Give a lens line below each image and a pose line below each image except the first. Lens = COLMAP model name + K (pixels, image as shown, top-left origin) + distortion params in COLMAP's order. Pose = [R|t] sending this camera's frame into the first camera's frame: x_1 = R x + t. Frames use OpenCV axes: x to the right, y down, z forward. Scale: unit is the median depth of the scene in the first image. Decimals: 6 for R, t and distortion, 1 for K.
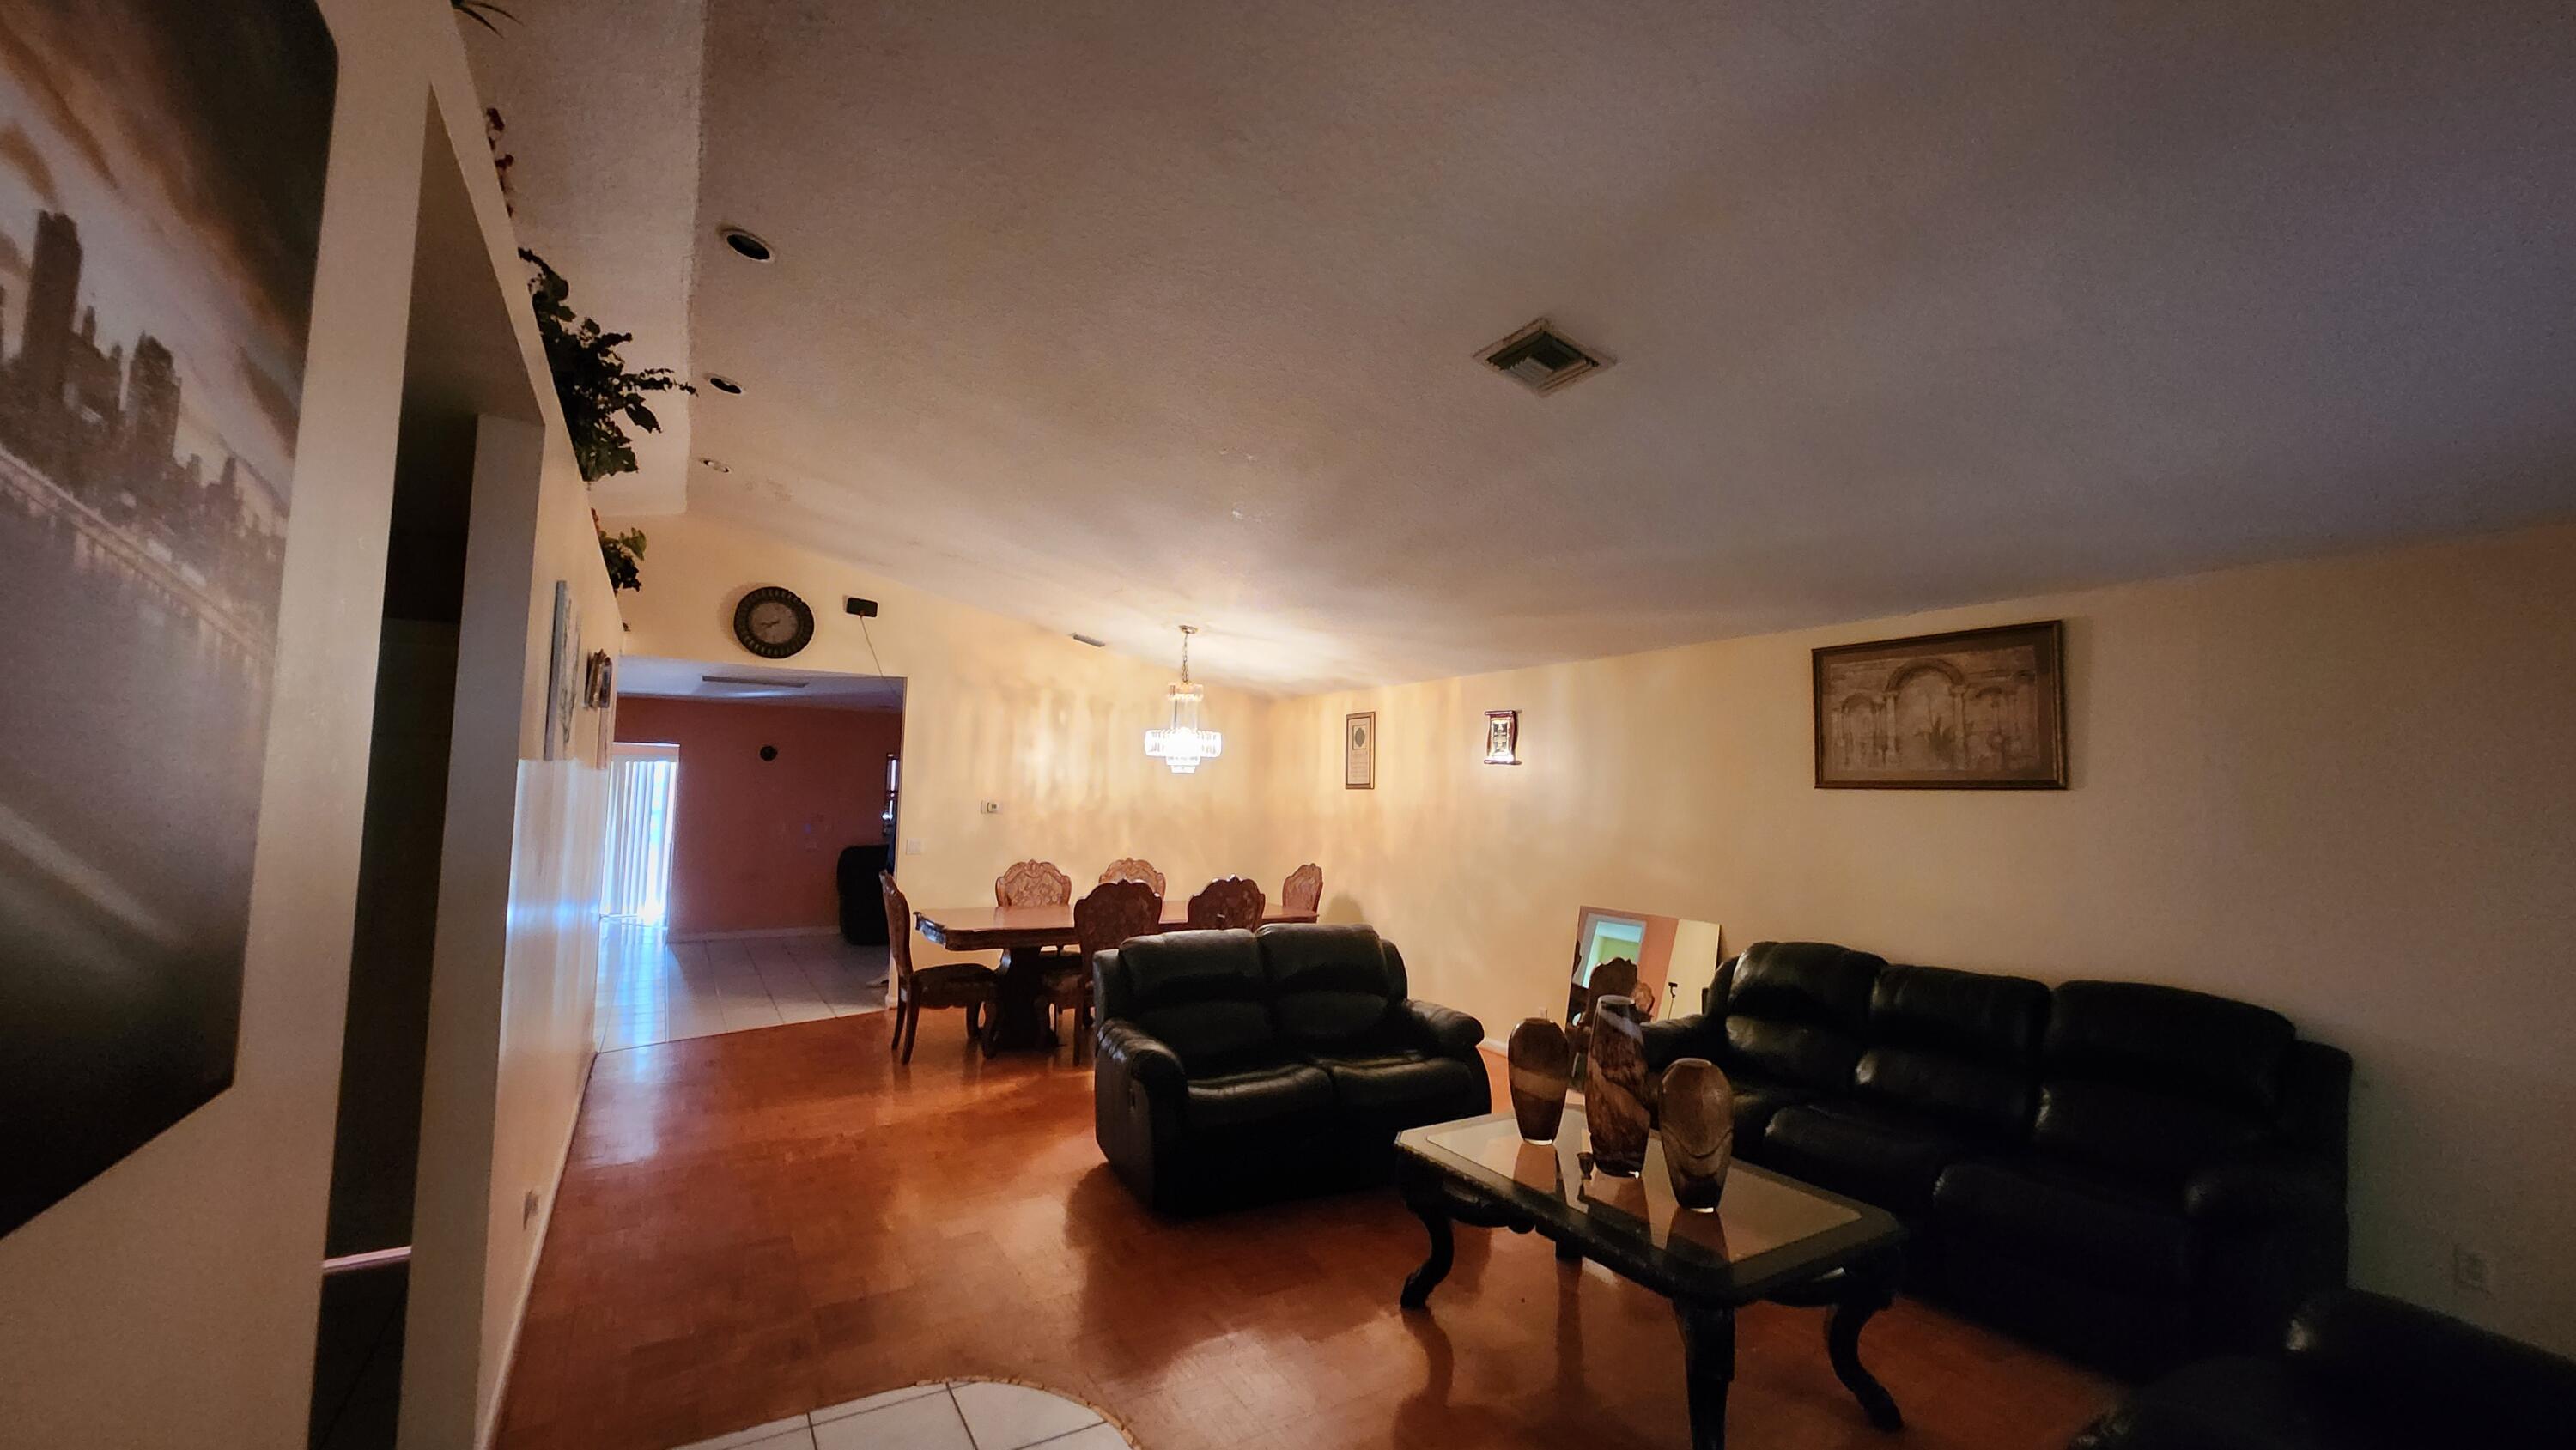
lens RADIAL K [[1011.1, 0, 1304.9], [0, 1011.1, 724.7], [0, 0, 1]] dist [0.000380, 0.000065]
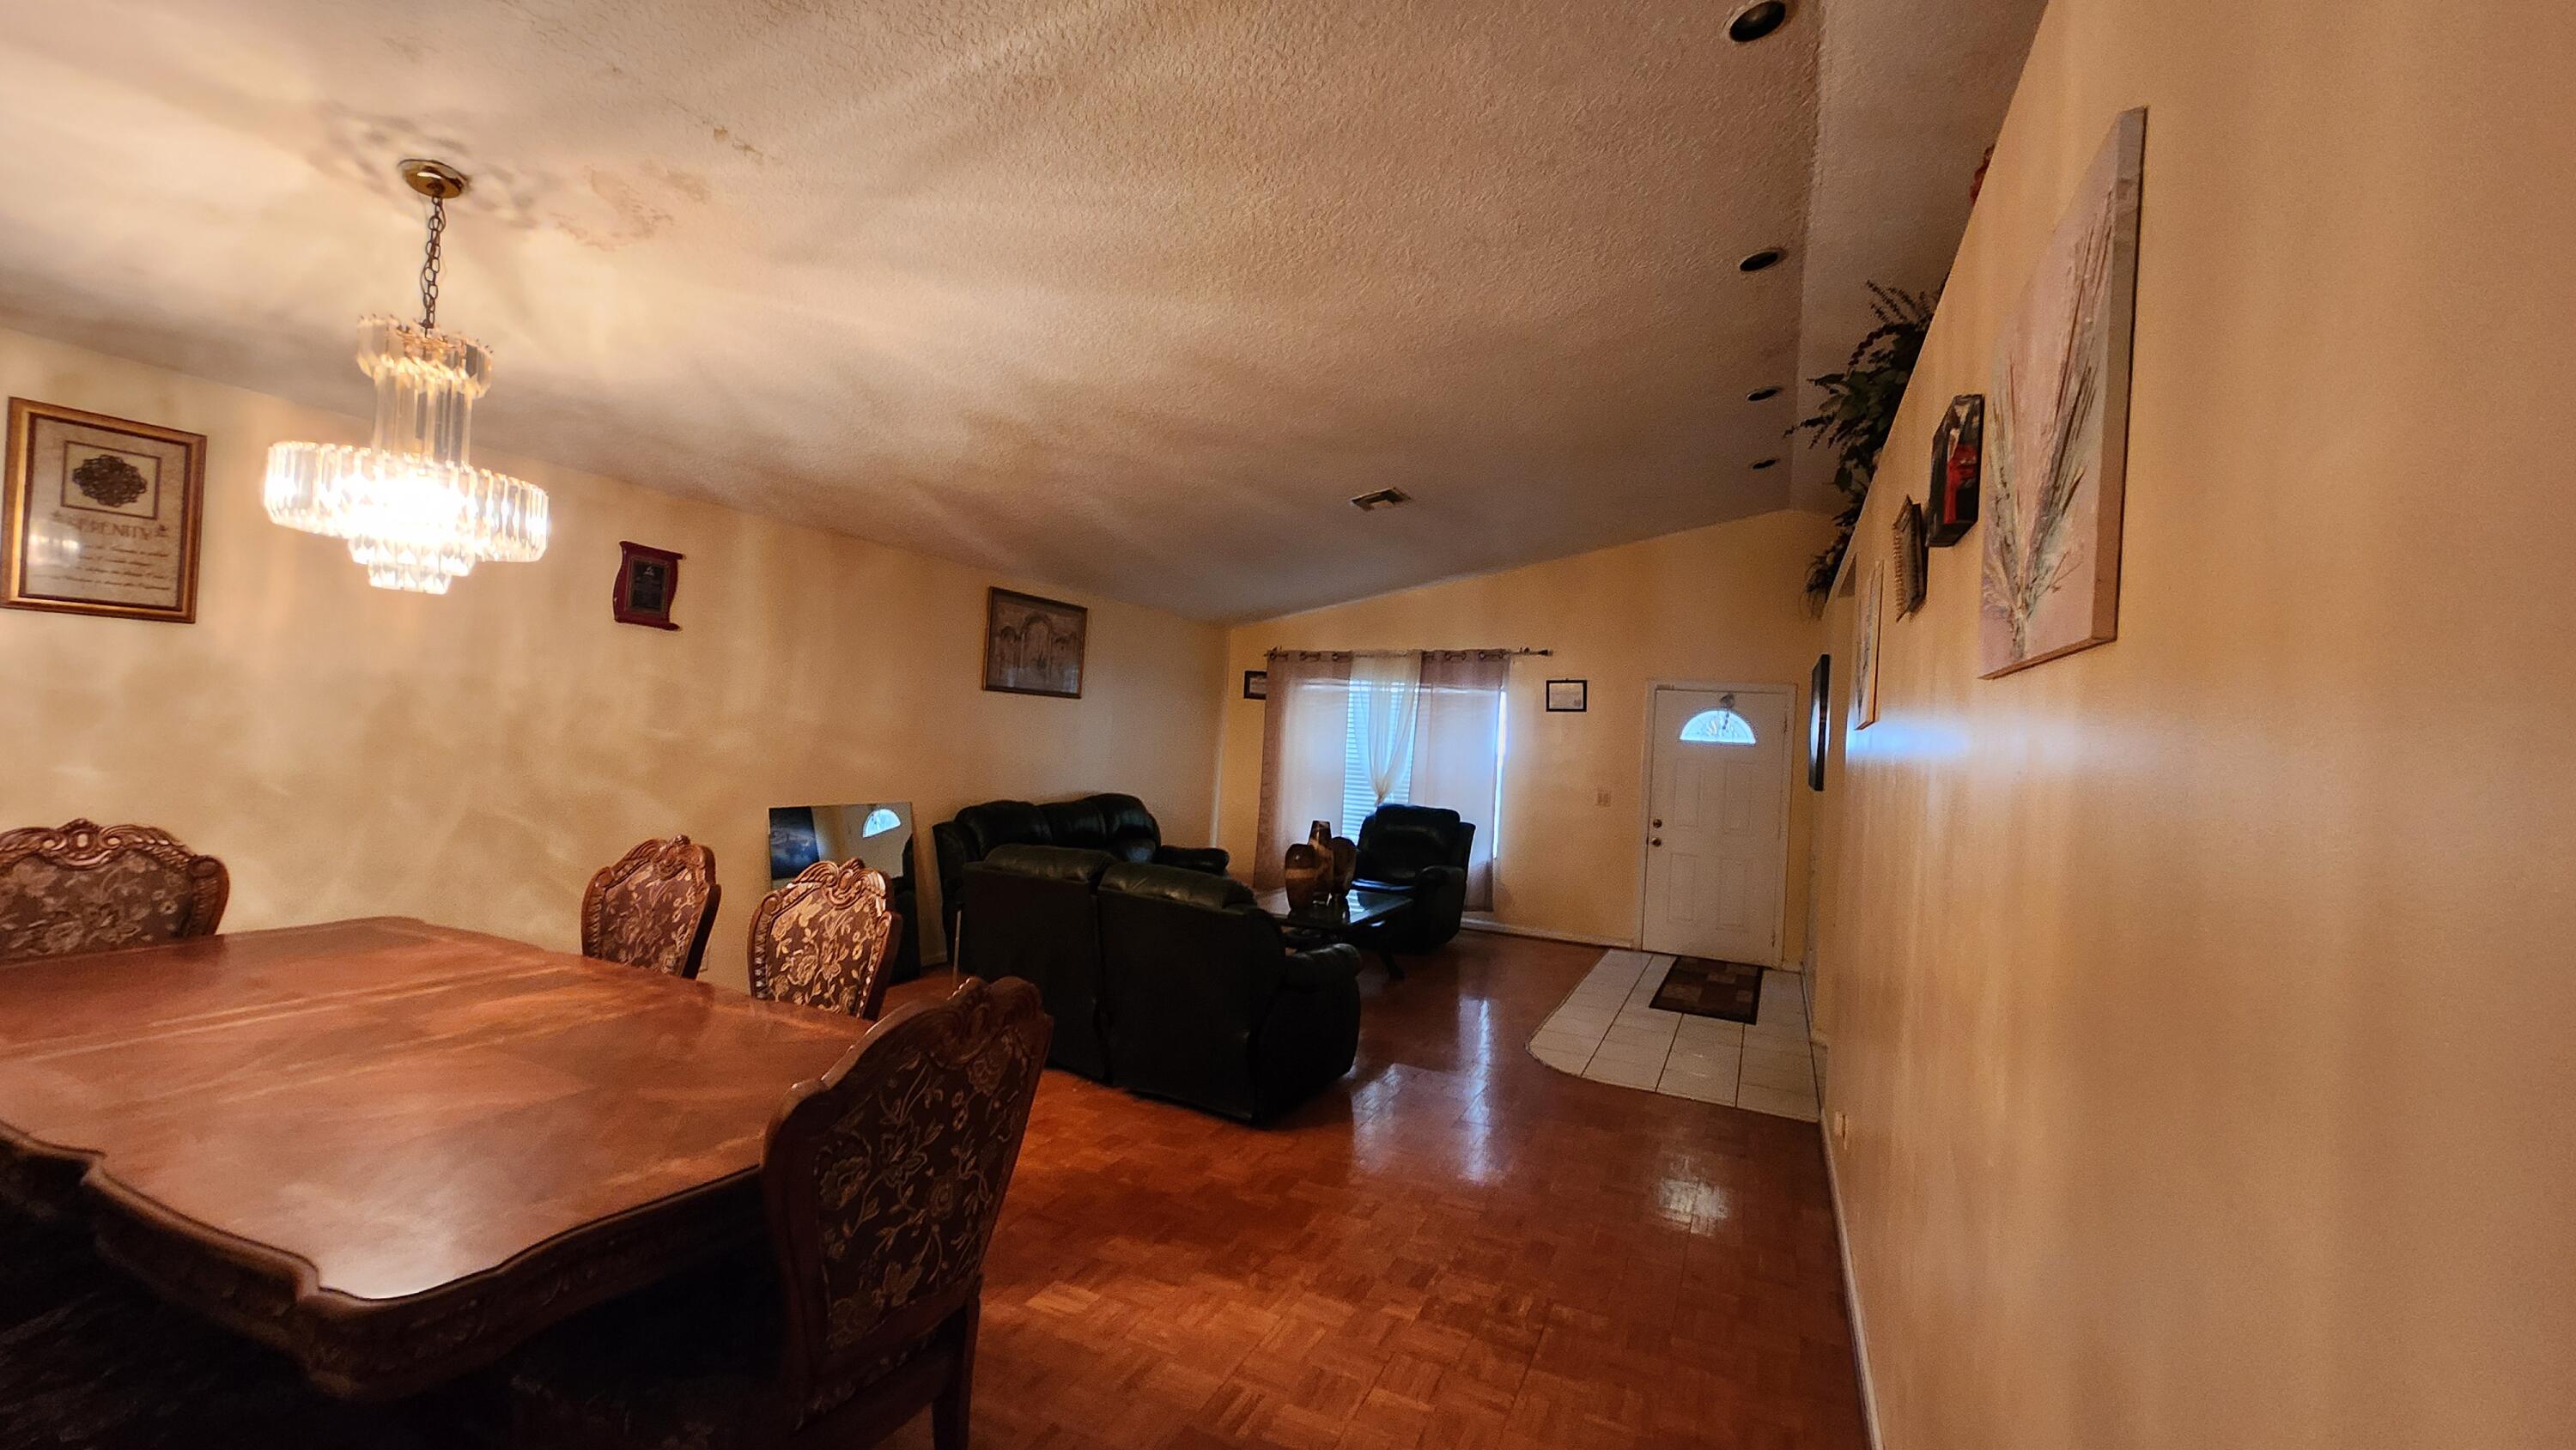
lens RADIAL K [[1011.1, 0, 1303.9], [0, 1011.1, 728.0], [0, 0, 1]] dist [0.000380, 0.000065]
pose [[-0.543412, -0.047259, 0.838135, -0.869094], [-0.128661, 0.991307, -0.027522, 0.096120], [-0.829548, -0.122791, -0.544768, 1.379523]]
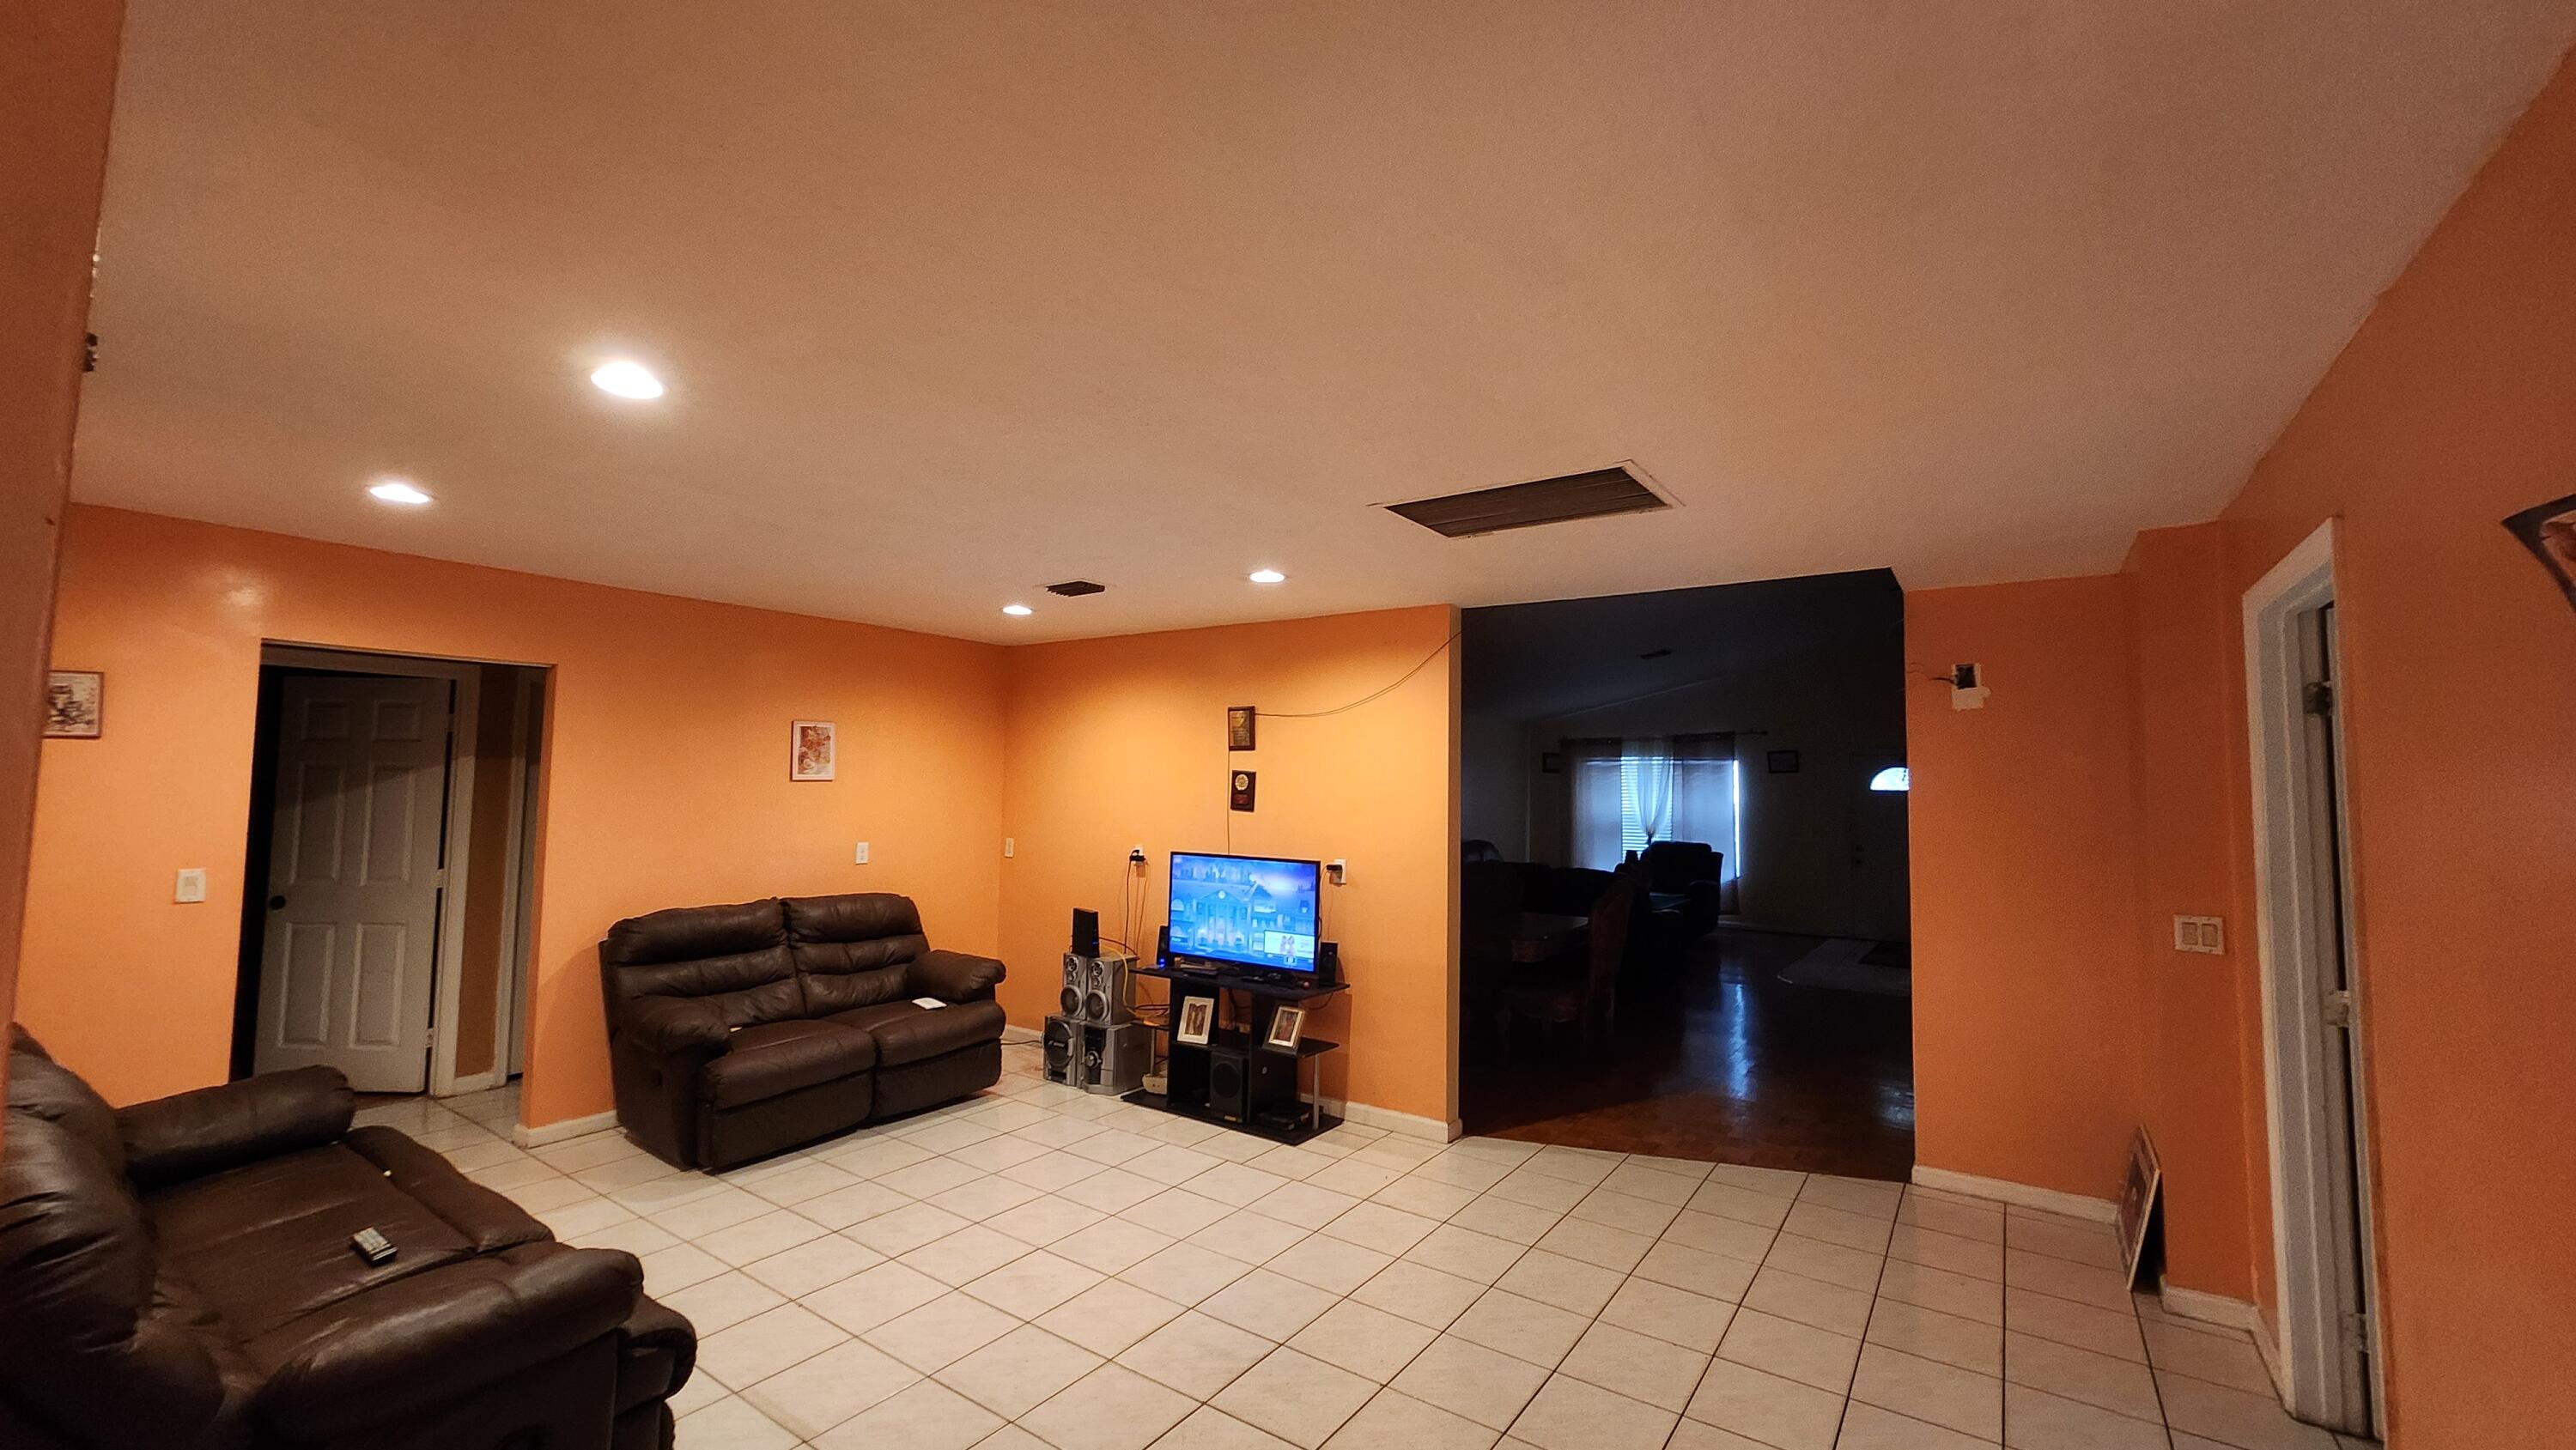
lens RADIAL K [[1011.1, 0, 1295.5], [0, 1011.1, 721.1], [0, 0, 1]] dist [0.000380, 0.000065]
pose [[-0.374987, 0.035027, 0.926368, -1.508401], [-0.087493, 0.993488, -0.072982, 0.124337], [-0.922892, -0.108418, -0.369480, 2.097314]]
